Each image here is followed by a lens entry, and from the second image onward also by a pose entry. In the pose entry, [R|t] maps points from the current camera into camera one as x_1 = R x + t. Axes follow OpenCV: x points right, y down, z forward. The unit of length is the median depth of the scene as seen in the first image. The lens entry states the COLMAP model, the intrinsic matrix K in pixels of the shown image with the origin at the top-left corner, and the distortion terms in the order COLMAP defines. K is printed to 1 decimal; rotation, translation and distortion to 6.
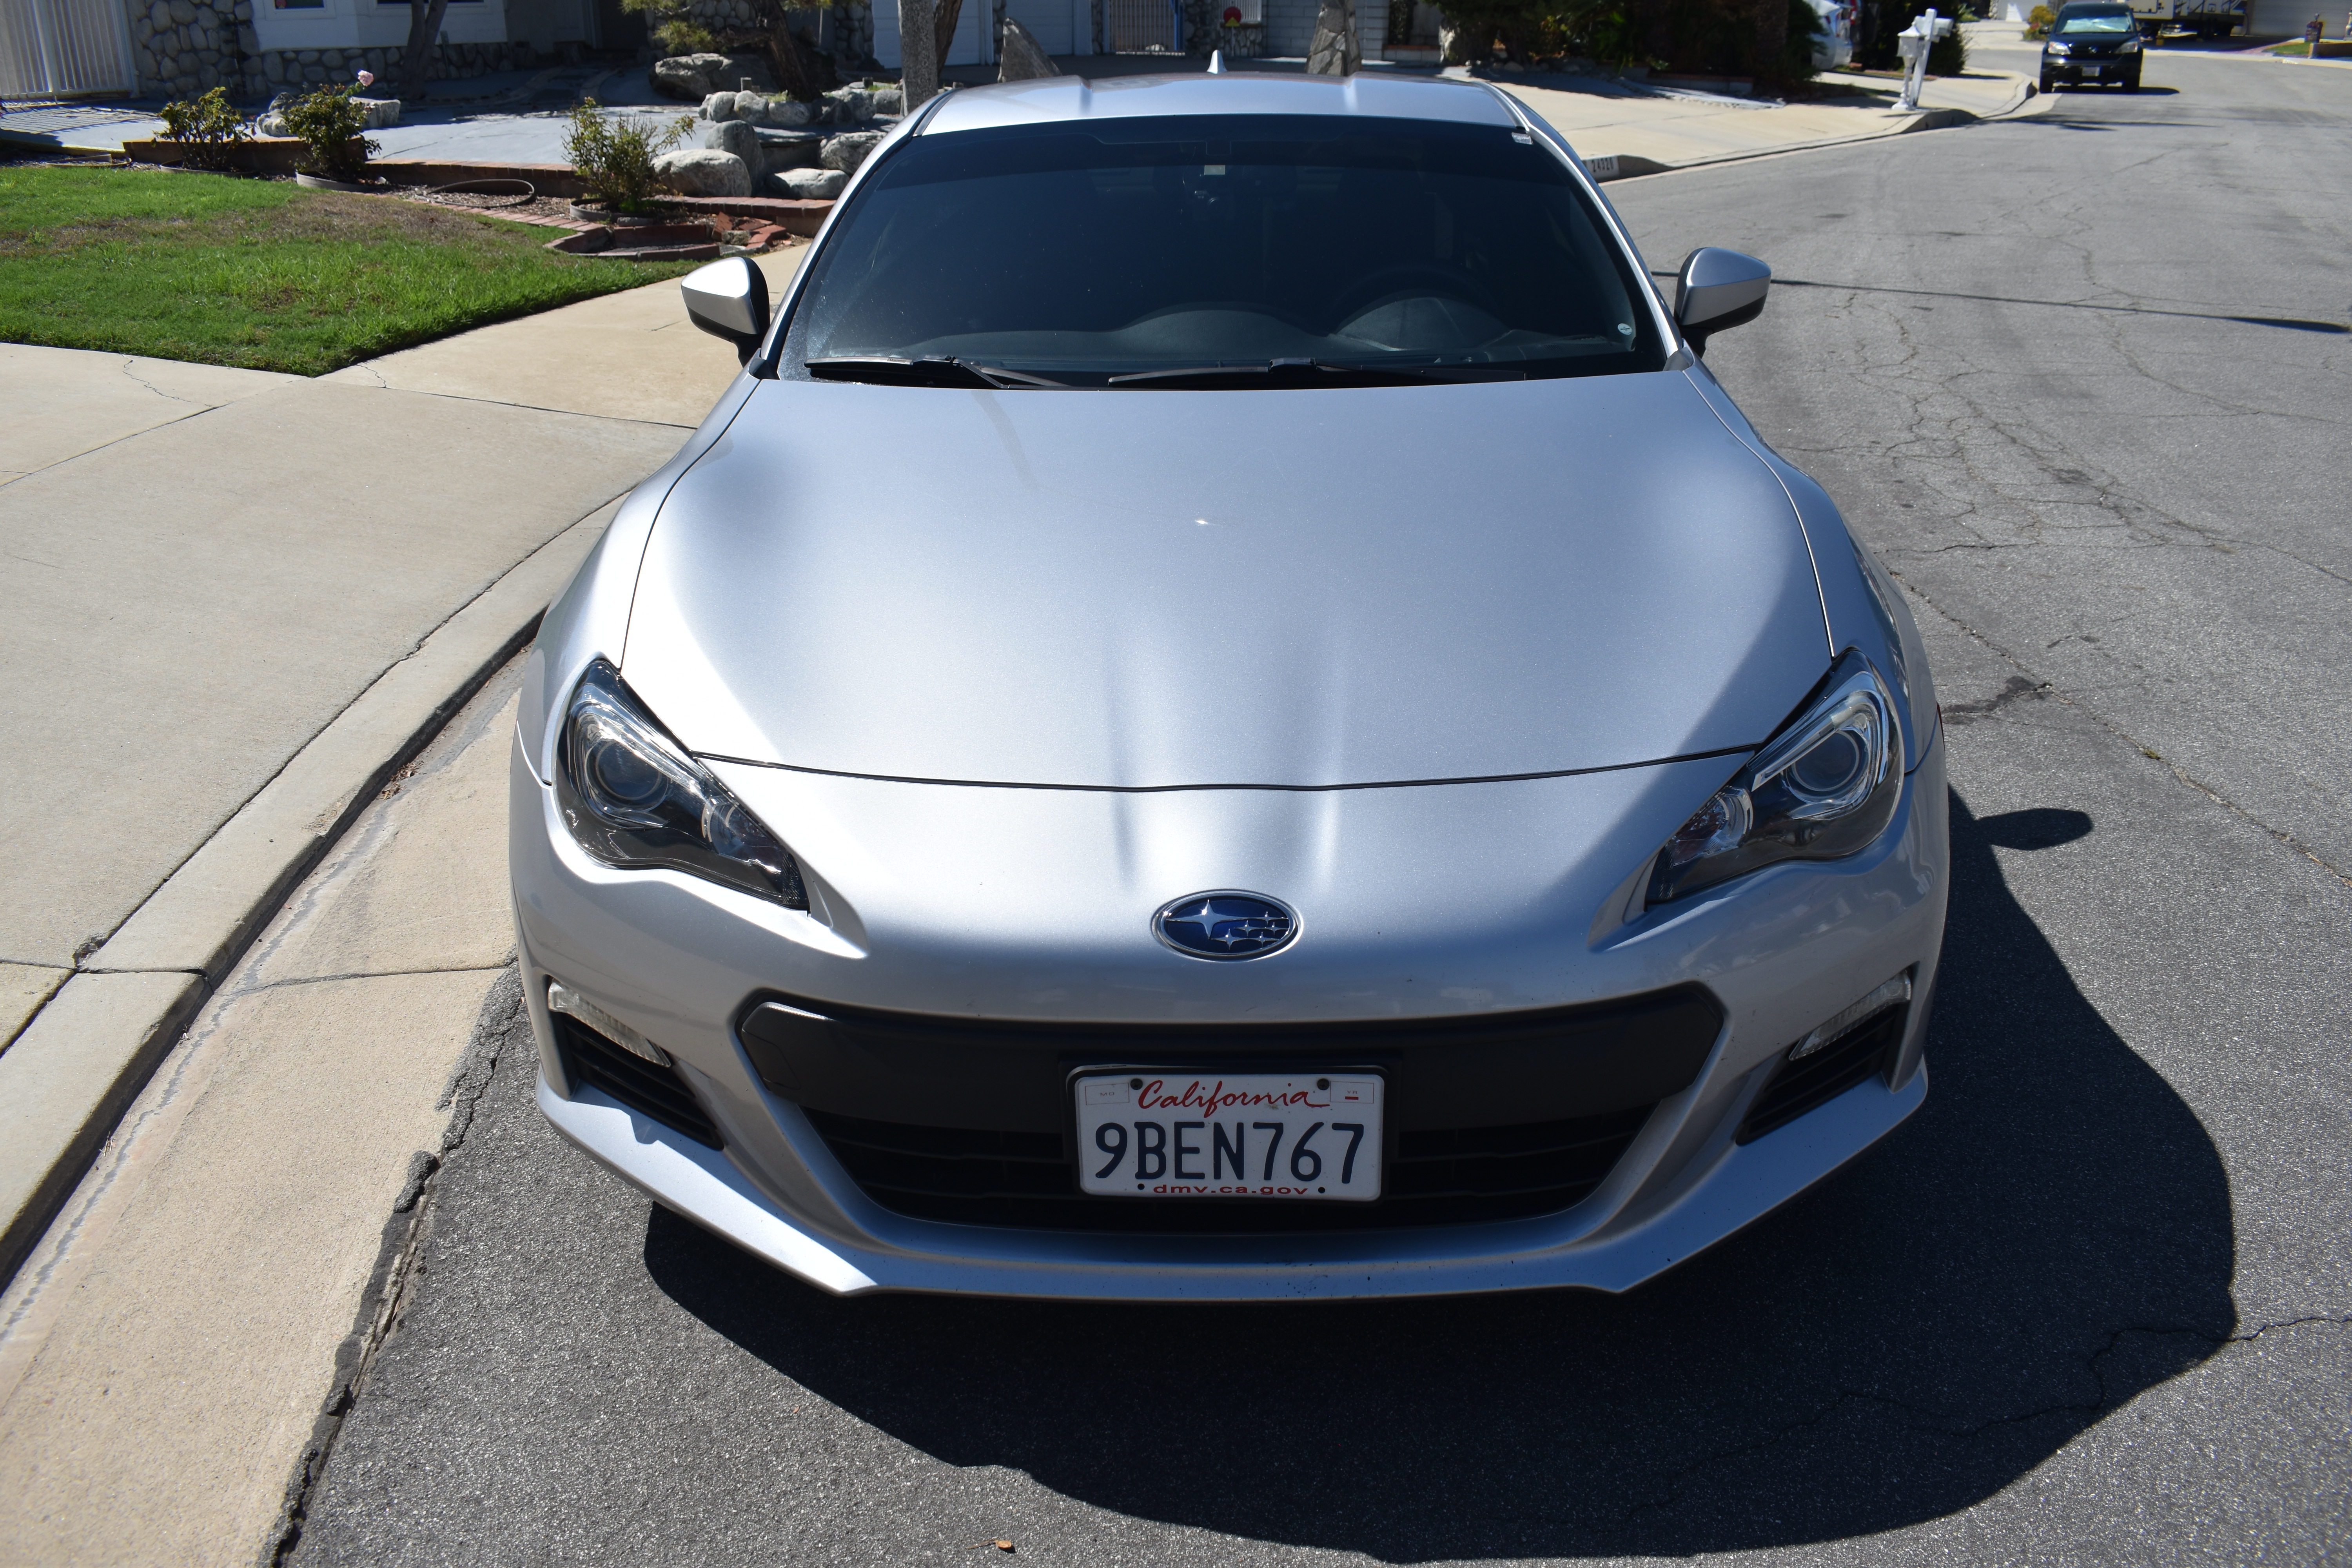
lens RADIAL K [[1835.2, 0, 1174.7], [0, 1835.2, 780.7], [0, 0, 1]] dist [-0.098169, 0.017260]
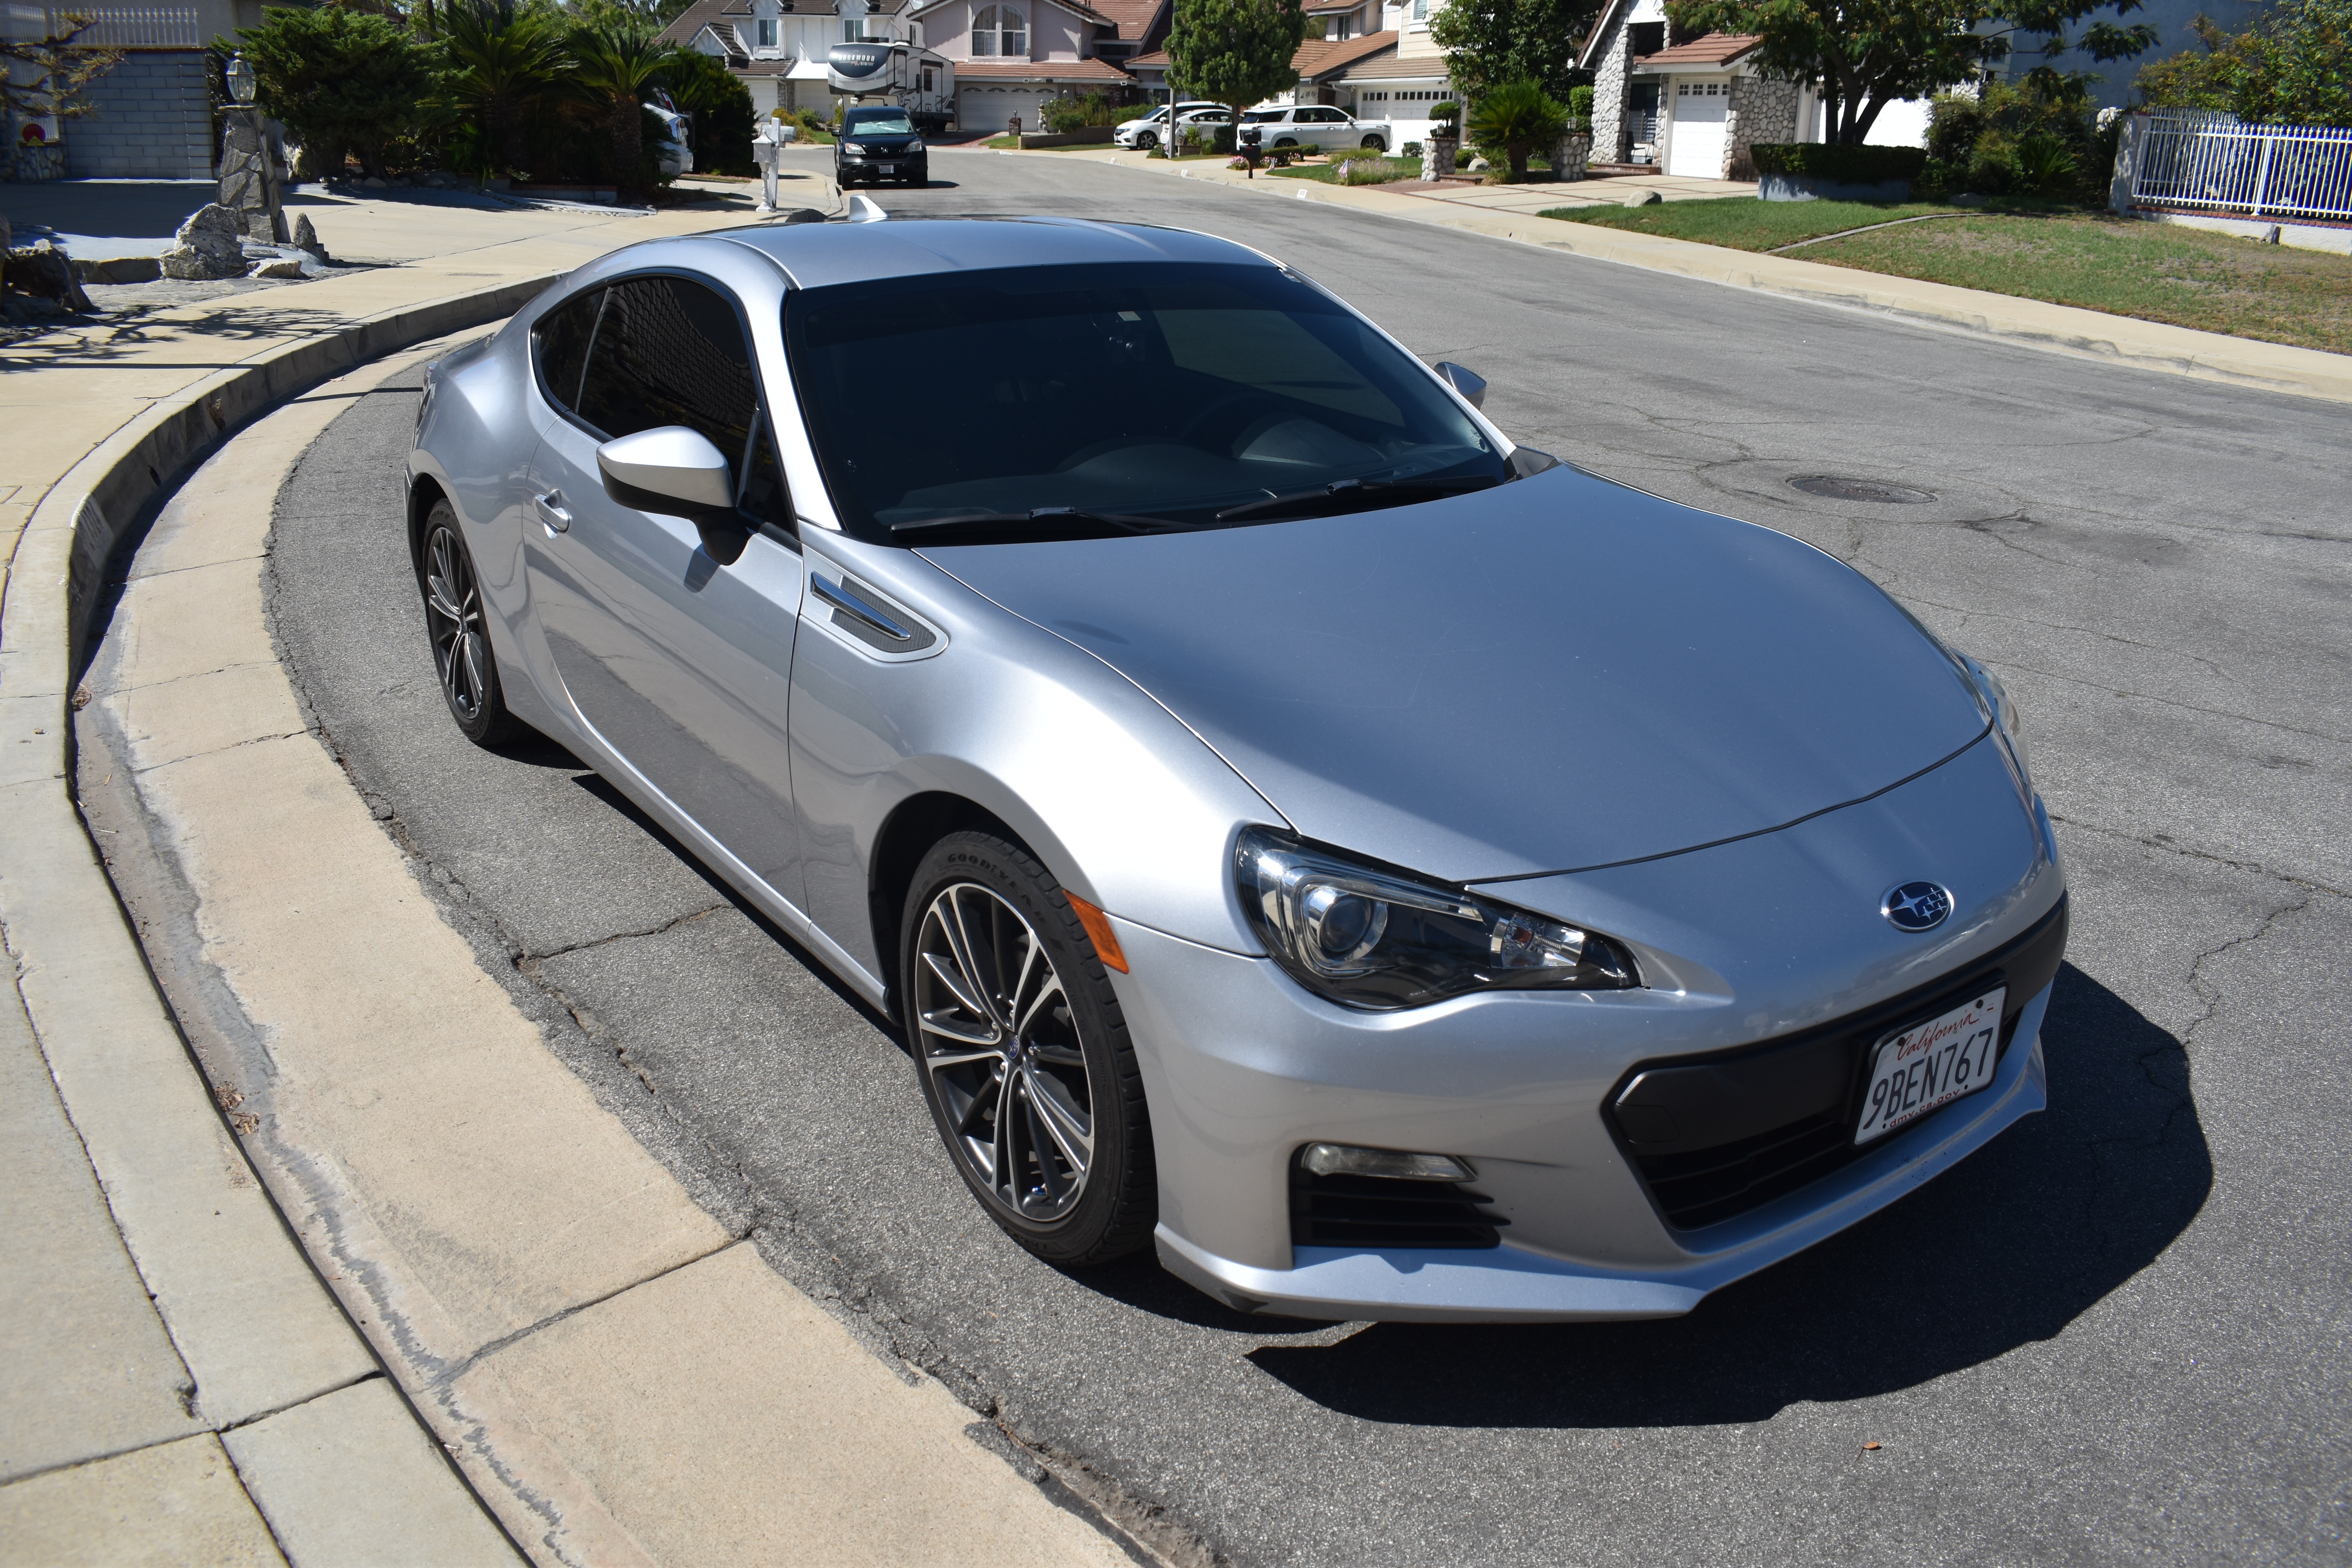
lens RADIAL K [[1835.2, 0, 1200.0], [0, 1835.2, 774.7], [0, 0, 1]] dist [-0.098169, 0.017260]
pose [[0.792058, -0.178434, 0.583785, -0.732278], [0.210006, 0.977602, 0.013875, -0.090737], [-0.573185, 0.111609, 0.811790, 0.152415]]
